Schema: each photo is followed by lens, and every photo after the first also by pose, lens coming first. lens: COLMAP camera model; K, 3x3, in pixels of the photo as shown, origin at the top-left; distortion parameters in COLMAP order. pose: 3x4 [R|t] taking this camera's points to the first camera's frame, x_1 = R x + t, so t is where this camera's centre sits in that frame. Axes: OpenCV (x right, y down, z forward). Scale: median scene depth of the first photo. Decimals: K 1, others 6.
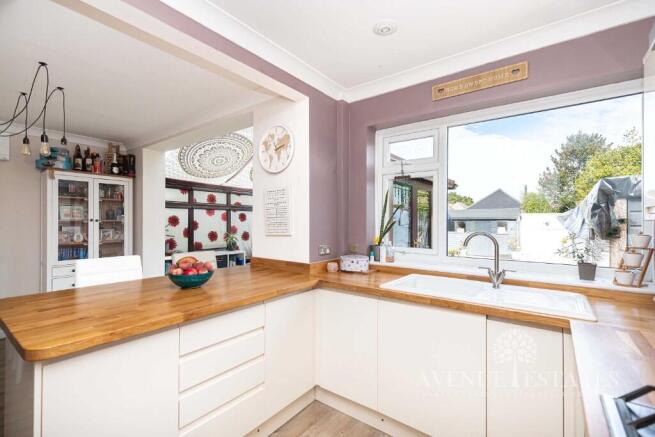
lens RADIAL K [[298.3, 0, 330.2], [0, 298.3, 220.3], [0, 0, 1]] dist [0.001128, -0.001244]
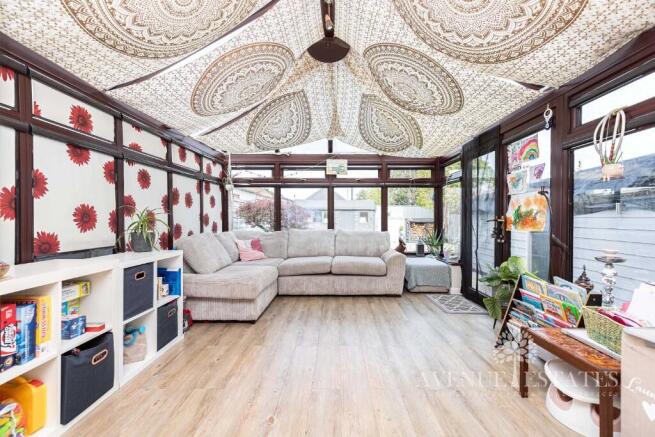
lens RADIAL K [[298.3, 0, 327.4], [0, 298.3, 218.6], [0, 0, 1]] dist [0.001128, -0.001244]
pose [[0.816537, -0.001461, 0.577292, -0.347522], [-0.004292, 0.999954, 0.008601, 0.047668], [-0.577278, -0.009501, 0.816493, 0.490256]]
